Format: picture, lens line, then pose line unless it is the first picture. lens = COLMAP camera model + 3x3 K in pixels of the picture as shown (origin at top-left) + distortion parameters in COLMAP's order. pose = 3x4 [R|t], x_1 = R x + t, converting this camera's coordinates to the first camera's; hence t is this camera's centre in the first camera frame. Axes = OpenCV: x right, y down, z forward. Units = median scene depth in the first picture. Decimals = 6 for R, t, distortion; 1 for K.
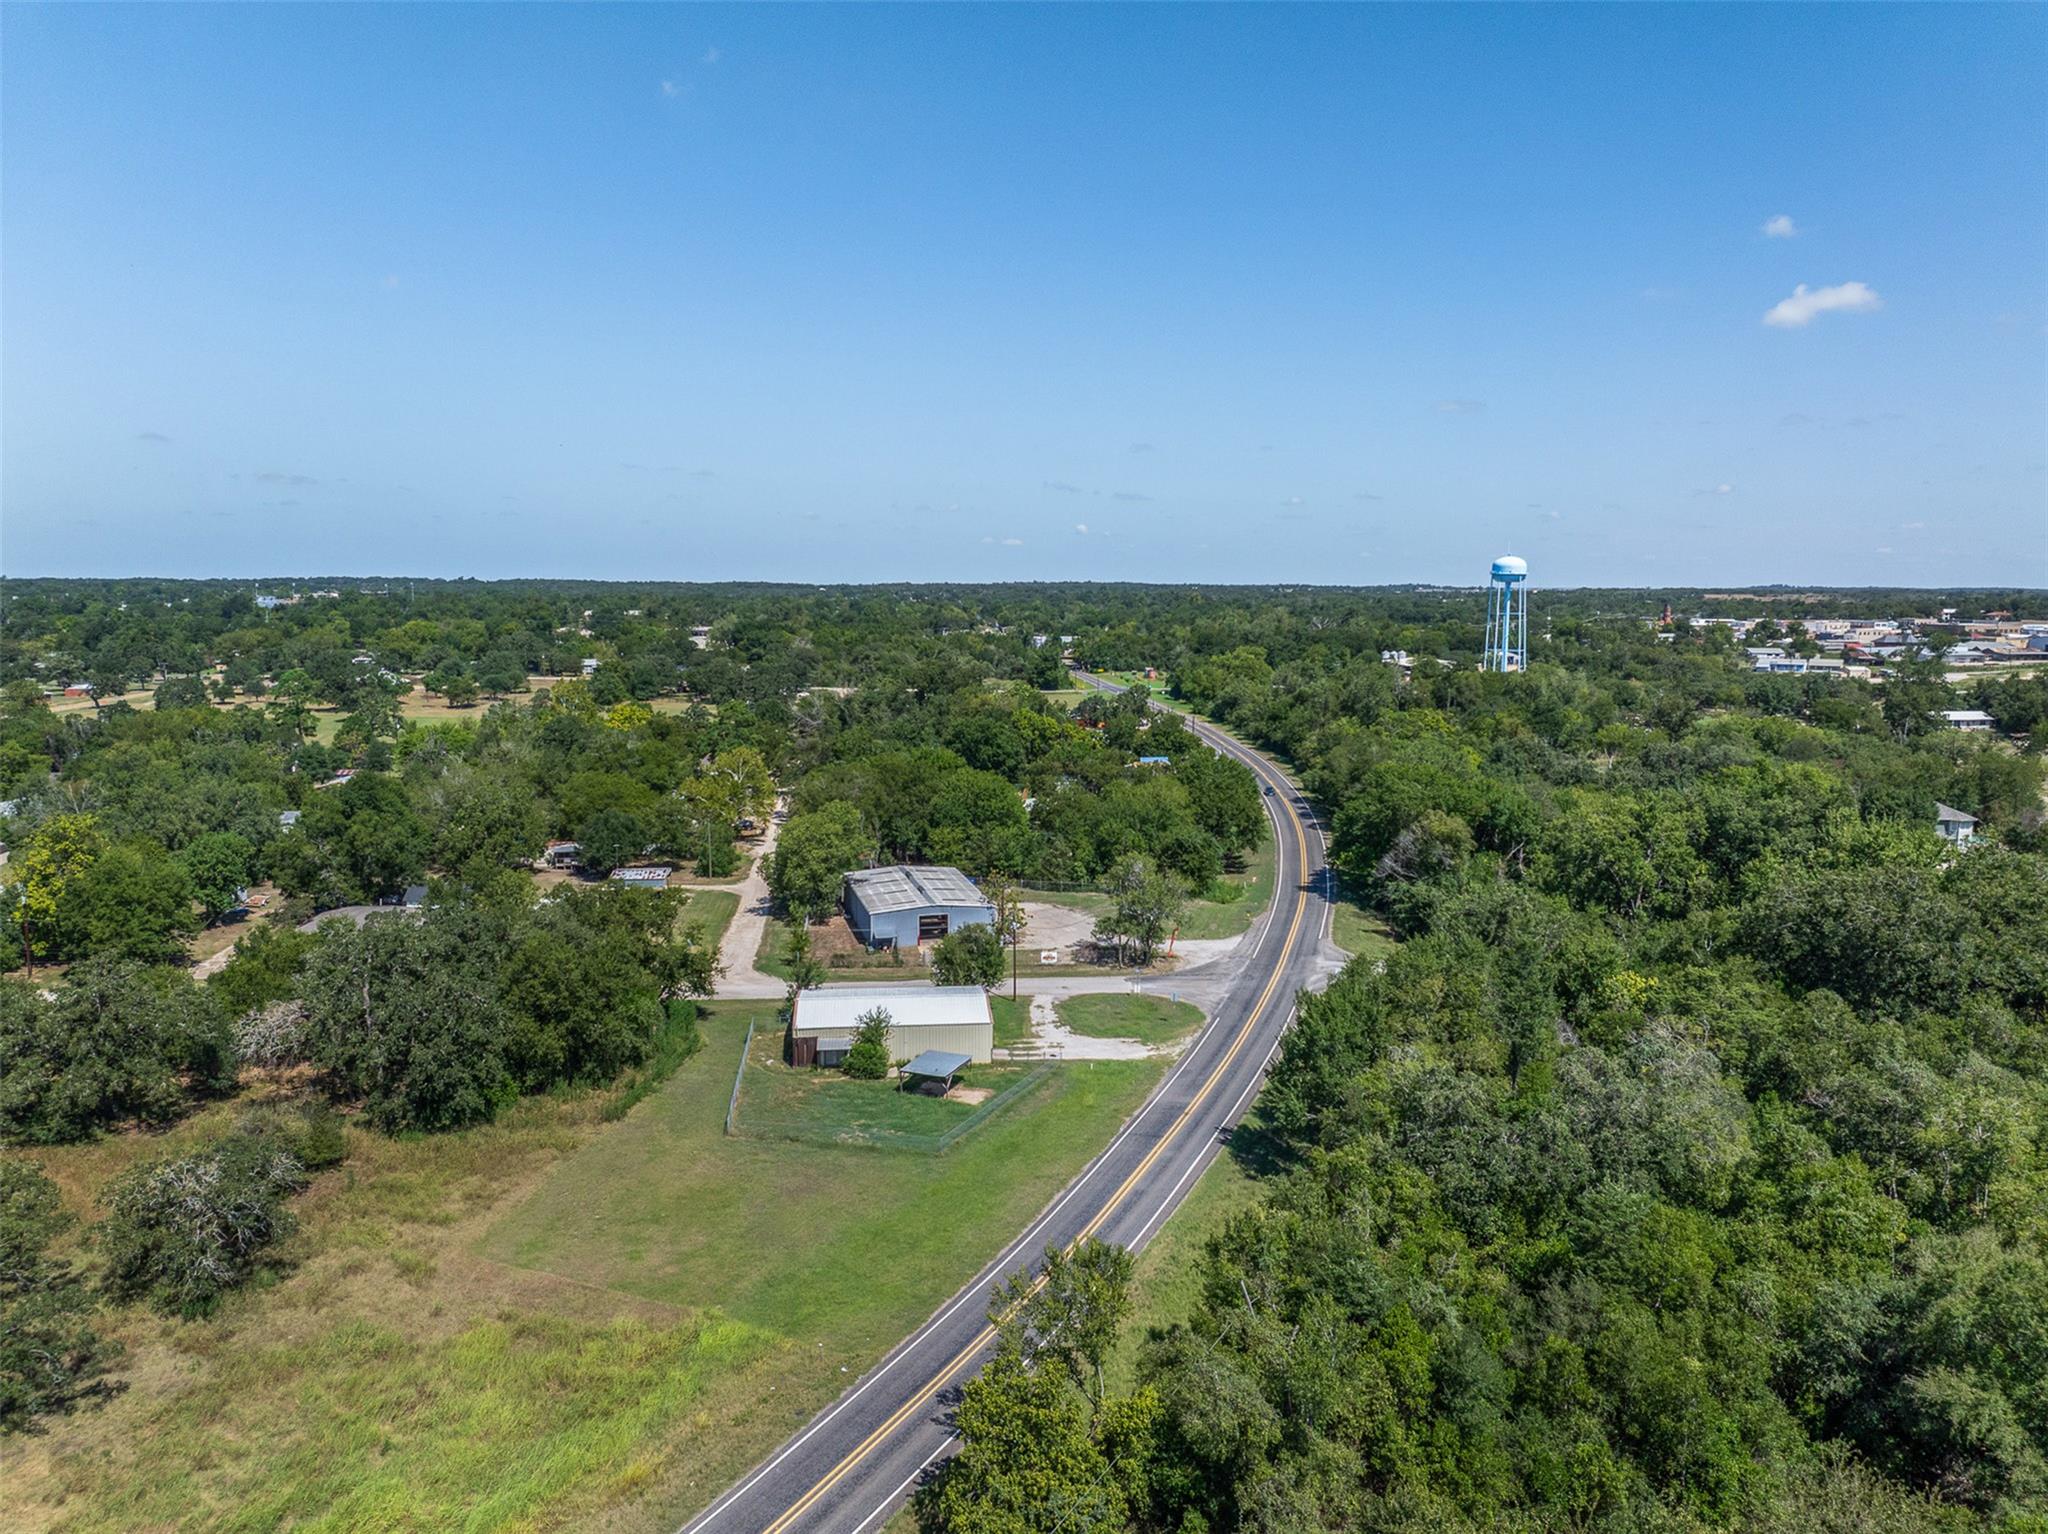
lens RADIAL K [[1438.3, 0, 1024.0], [0, 1438.3, 767.0], [0, 0, 1]] dist [-0.047725, -0.003043]
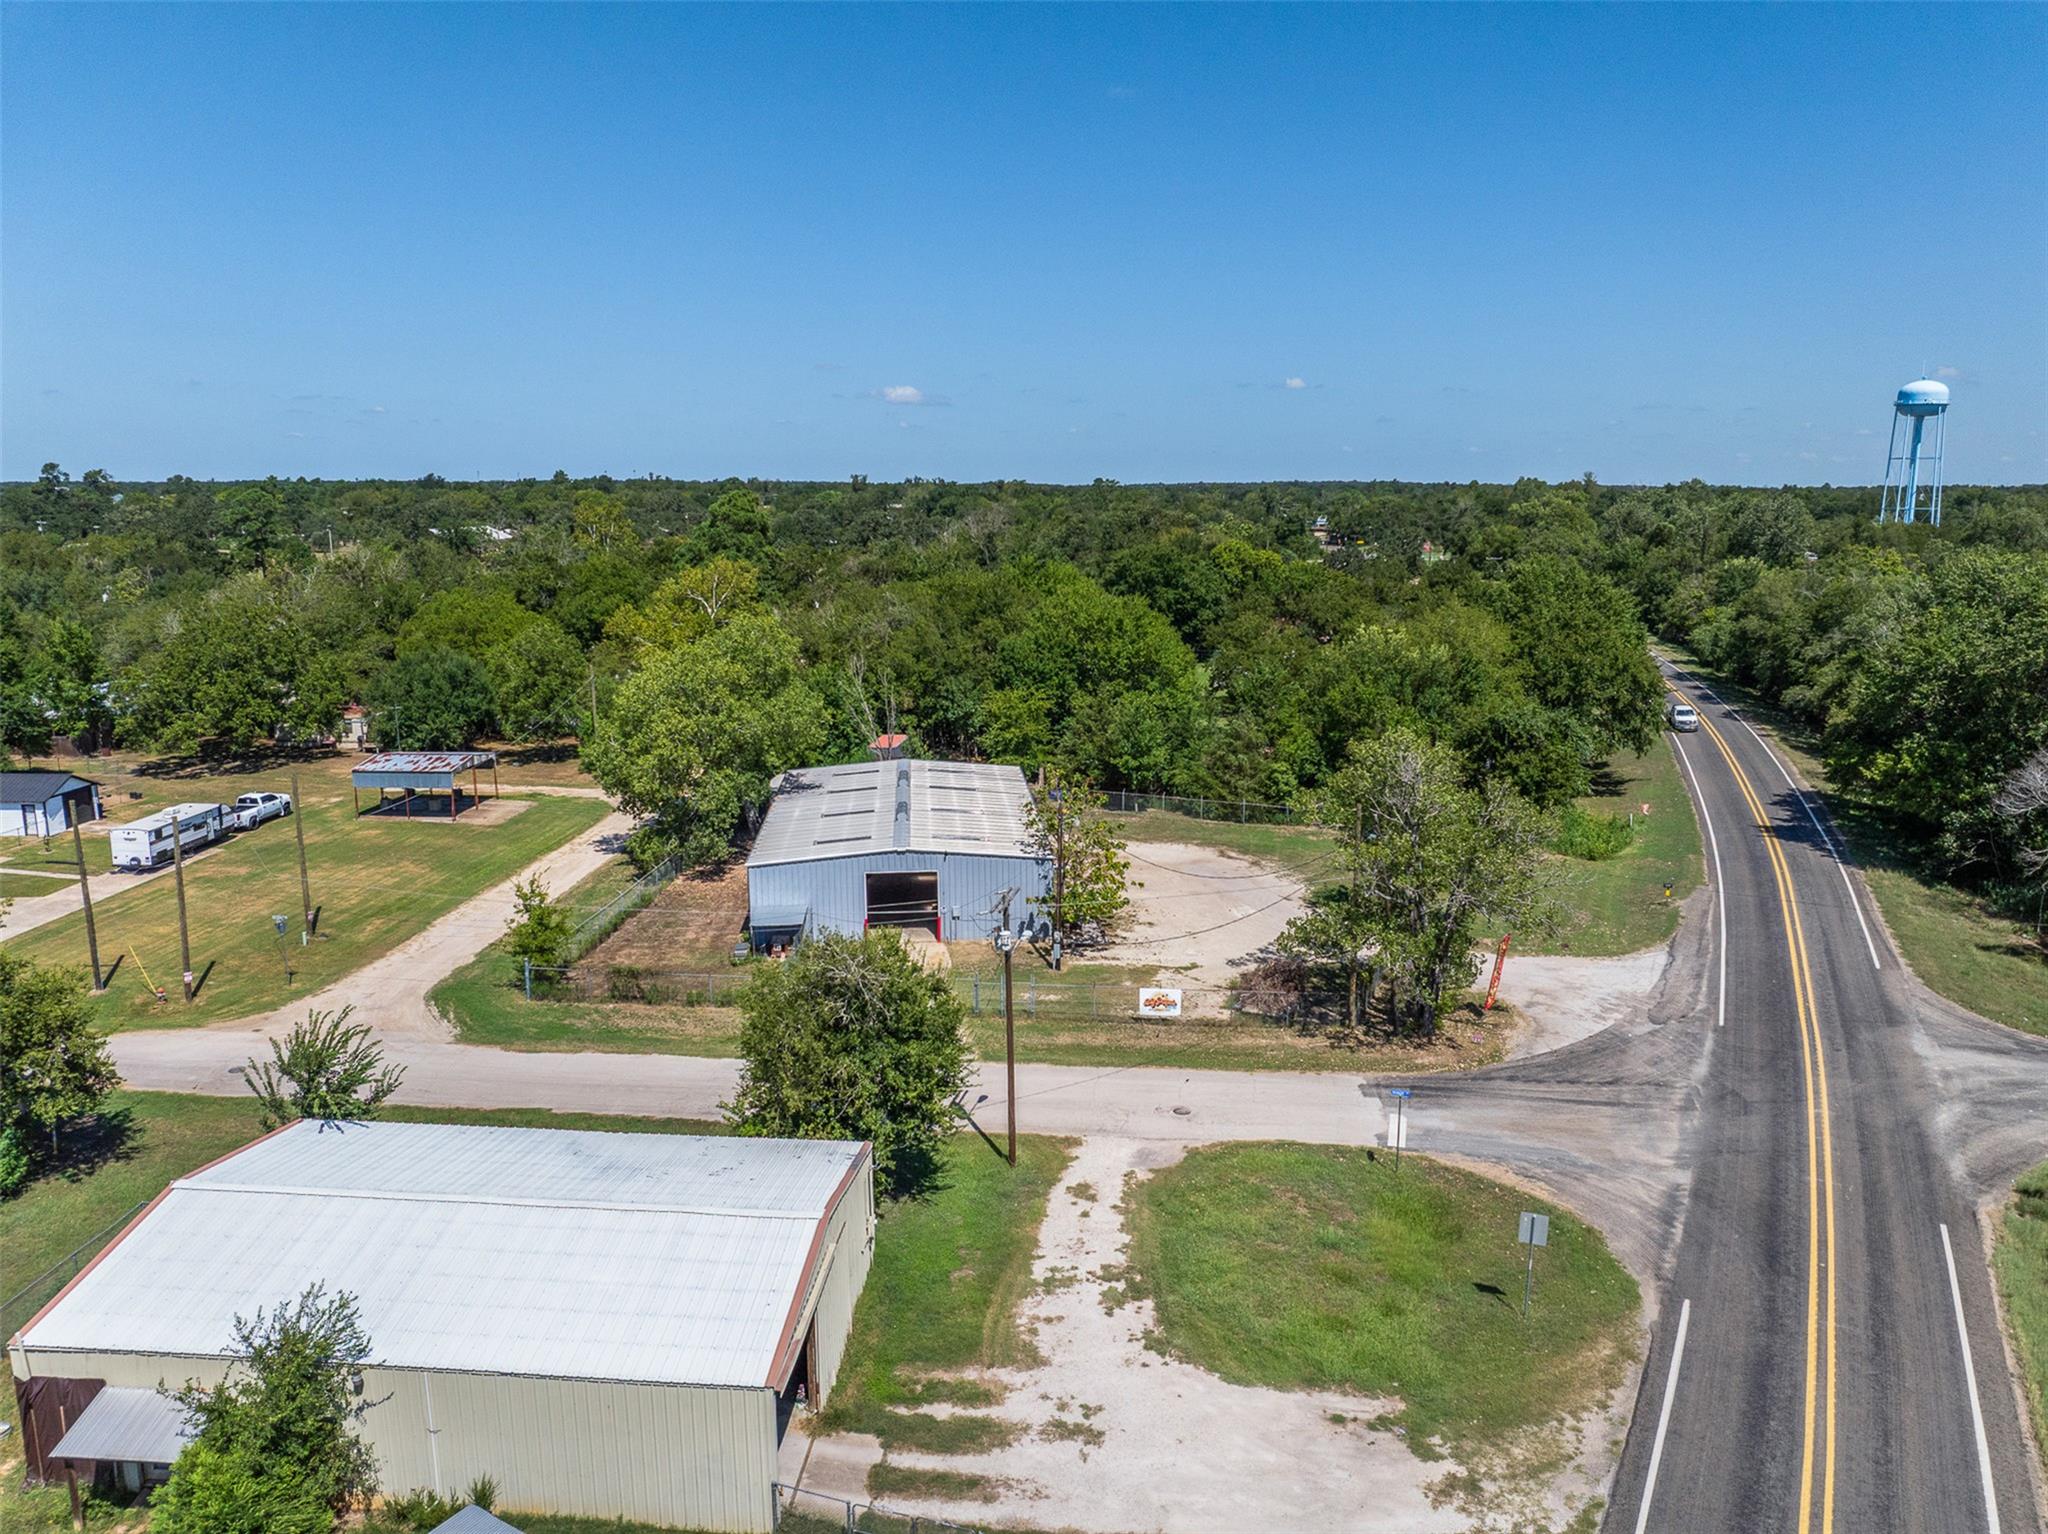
lens RADIAL K [[1438.3, 0, 1024.0], [0, 1438.3, 767.0], [0, 0, 1]] dist [-0.047725, -0.003043]
pose [[0.983972, 0.025477, -0.176491, 0.039624], [-0.014787, 0.997990, 0.061622, 0.040319], [0.177706, -0.058024, 0.982371, 0.526179]]
